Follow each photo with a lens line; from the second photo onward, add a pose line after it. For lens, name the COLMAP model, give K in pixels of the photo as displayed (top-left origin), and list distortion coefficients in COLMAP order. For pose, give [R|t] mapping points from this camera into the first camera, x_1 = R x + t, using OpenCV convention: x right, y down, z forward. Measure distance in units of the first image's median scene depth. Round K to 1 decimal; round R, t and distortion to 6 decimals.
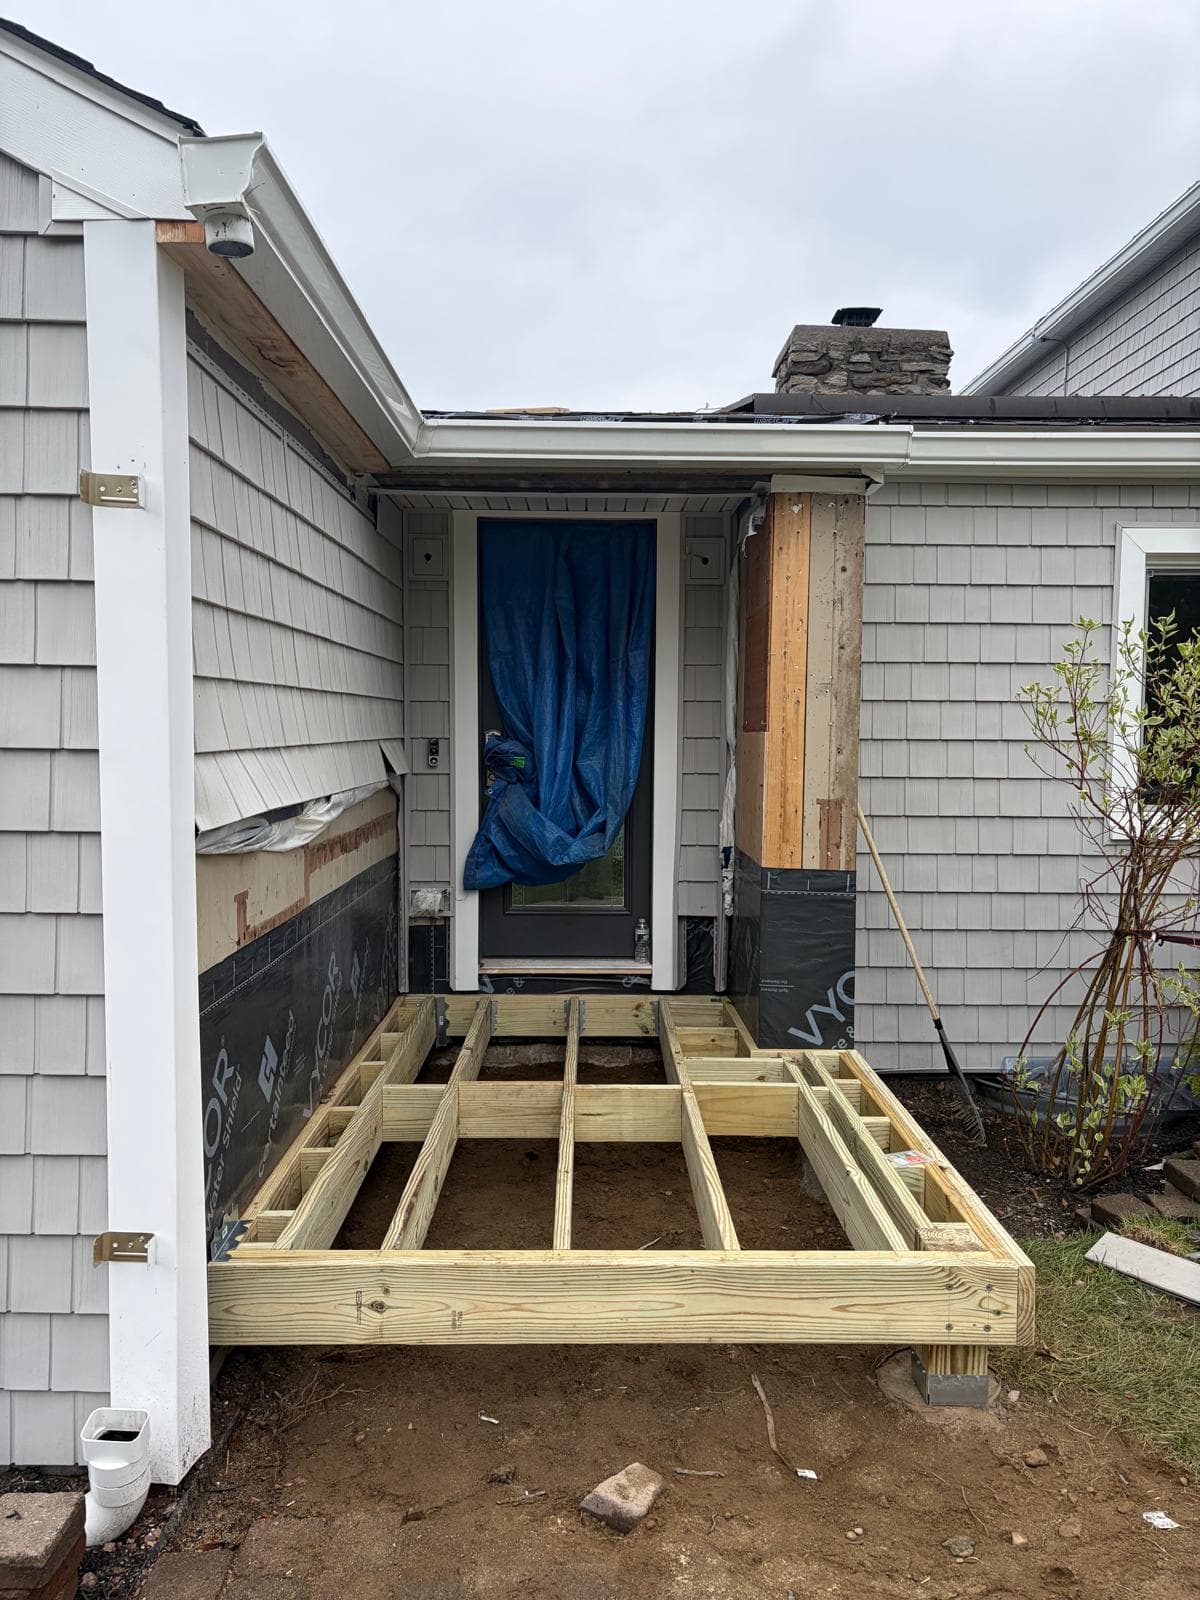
lens RADIAL K [[1207.6, 0, 605.4], [0, 1207.6, 812.5], [0, 0, 1]] dist [0.020262, -0.001527]
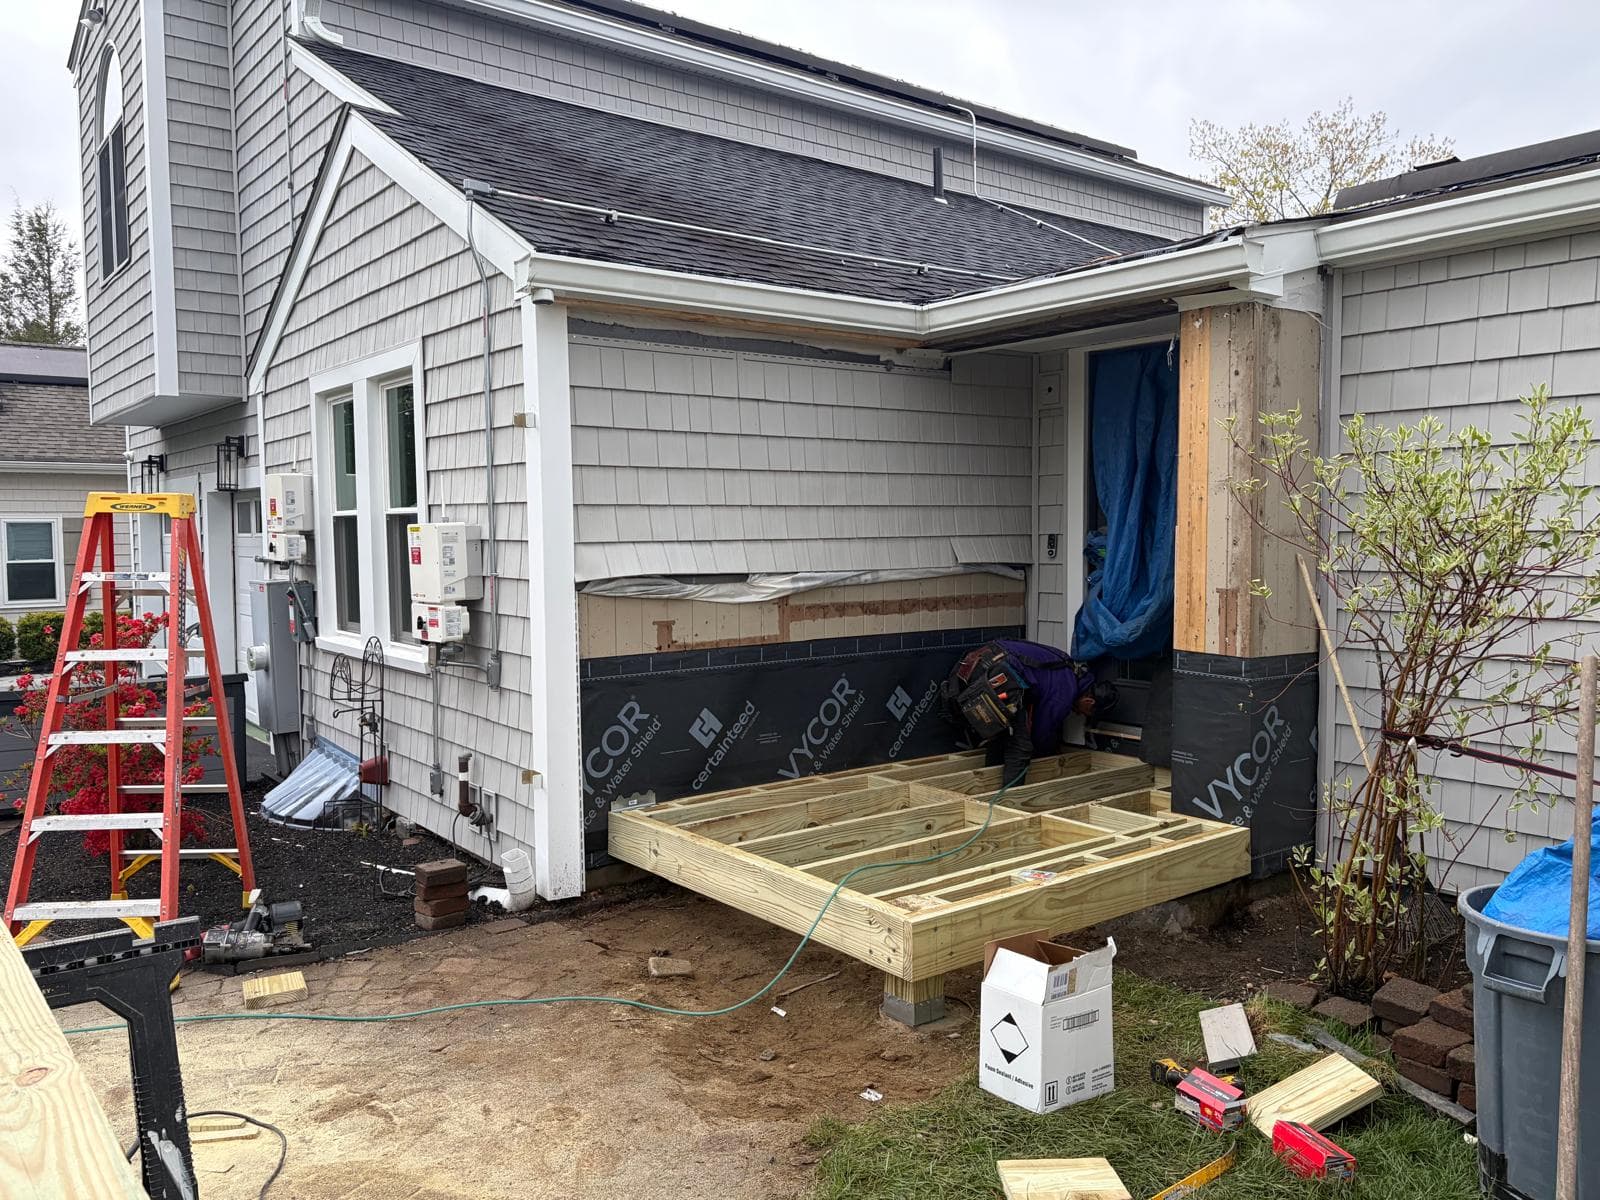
lens RADIAL K [[1203.9, 0, 792.5], [0, 1203.9, 600.4], [0, 0, 1]] dist [0.017831, -0.004685]
pose [[0.603013, 0.034250, -0.796995, 0.803925], [-0.044881, 0.998952, 0.008972, 0.007112], [0.796468, 0.030360, 0.603919, 0.047721]]
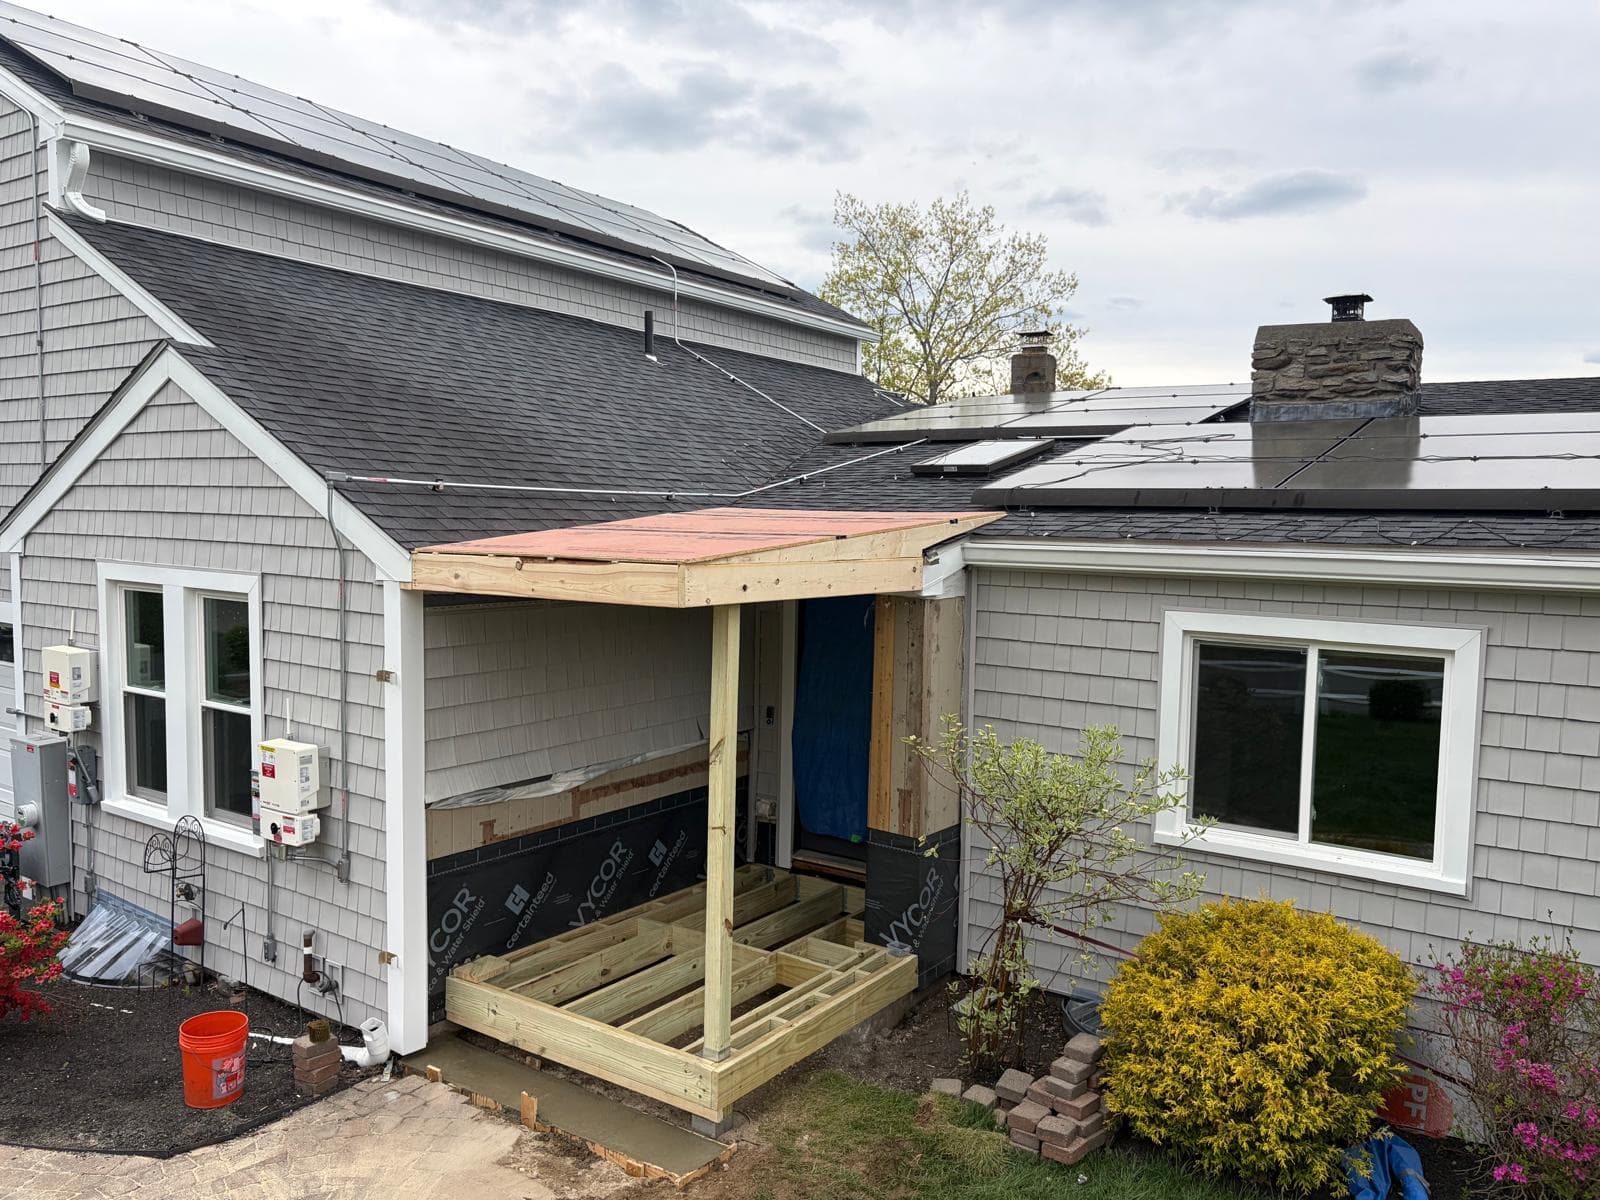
lens RADIAL K [[1203.3, 0, 807.6], [0, 1203.3, 606.1], [0, 0, 1]] dist [0.016878, -0.001663]
pose [[0.817879, 0.050467, -0.573172, 0.952462], [-0.055663, 0.998414, 0.008483, -0.251843], [0.572691, 0.024967, 0.819391, -0.338006]]
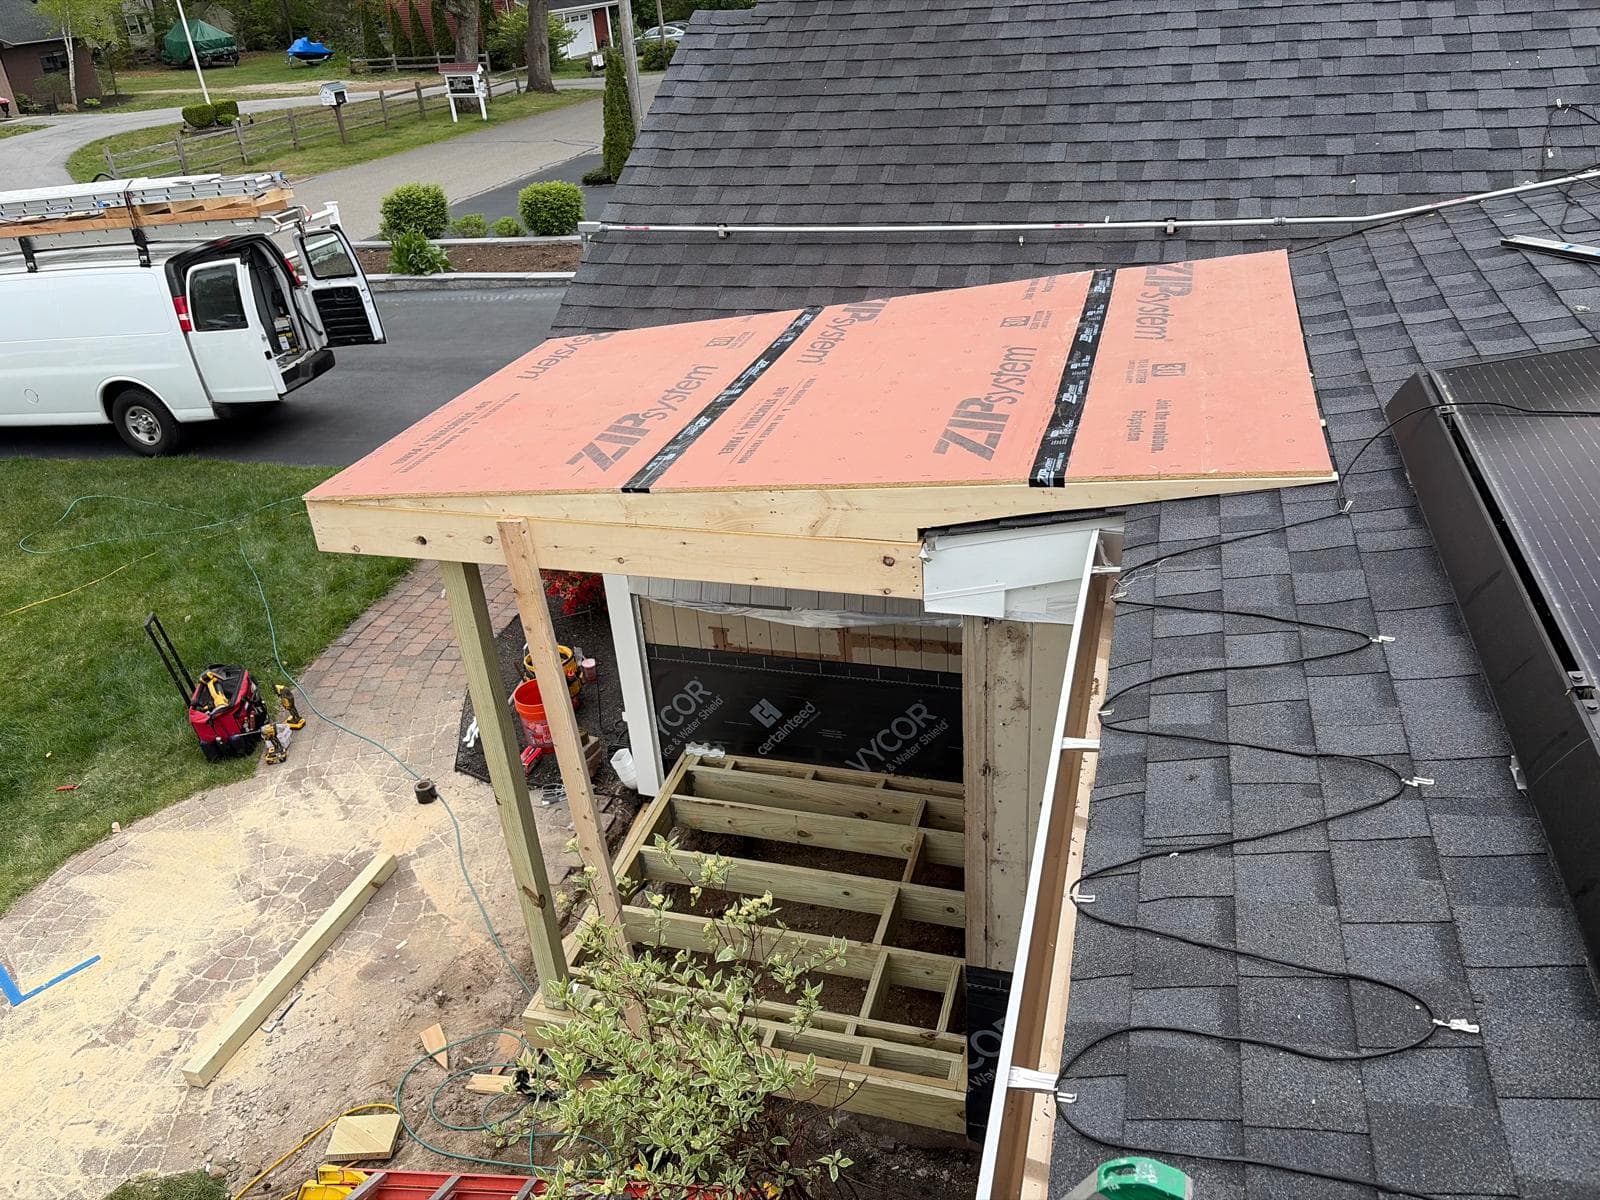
lens RADIAL K [[1181.8, 0, 800.0], [0, 1181.8, 600.0], [0, 0, 1]] dist [0.085300, -0.000162]
pose [[-0.291897, 0.468651, -0.833764, 0.868056], [-0.002907, 0.871289, 0.490762, -0.633656], [0.956445, 0.145676, -0.252965, 1.068026]]
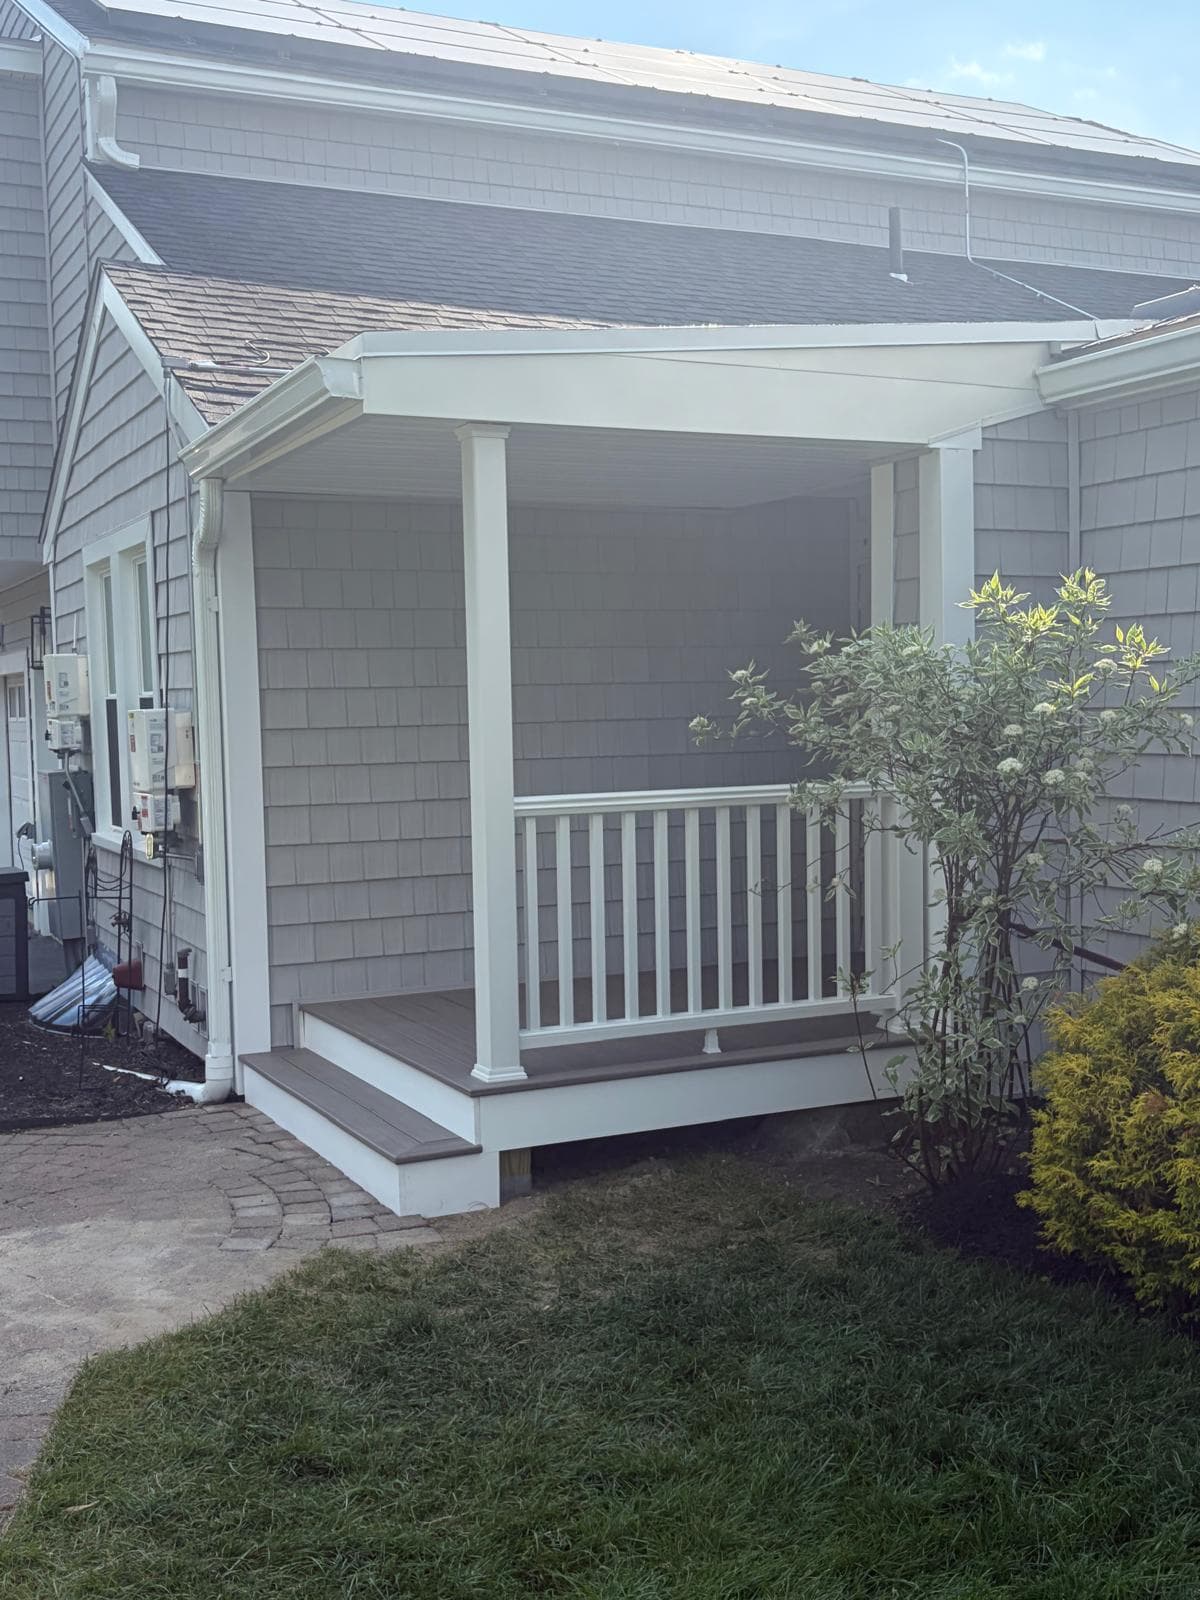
lens RADIAL K [[1789.3, 0, 600.0], [0, 1789.3, 800.0], [0, 0, 1]] dist [0.009836, -0.003395]
pose [[0.423343, 0.032974, -0.905369, 1.370191], [-0.040313, 0.999033, 0.017535, -0.003227], [0.905072, 0.029075, 0.424263, 0.150760]]
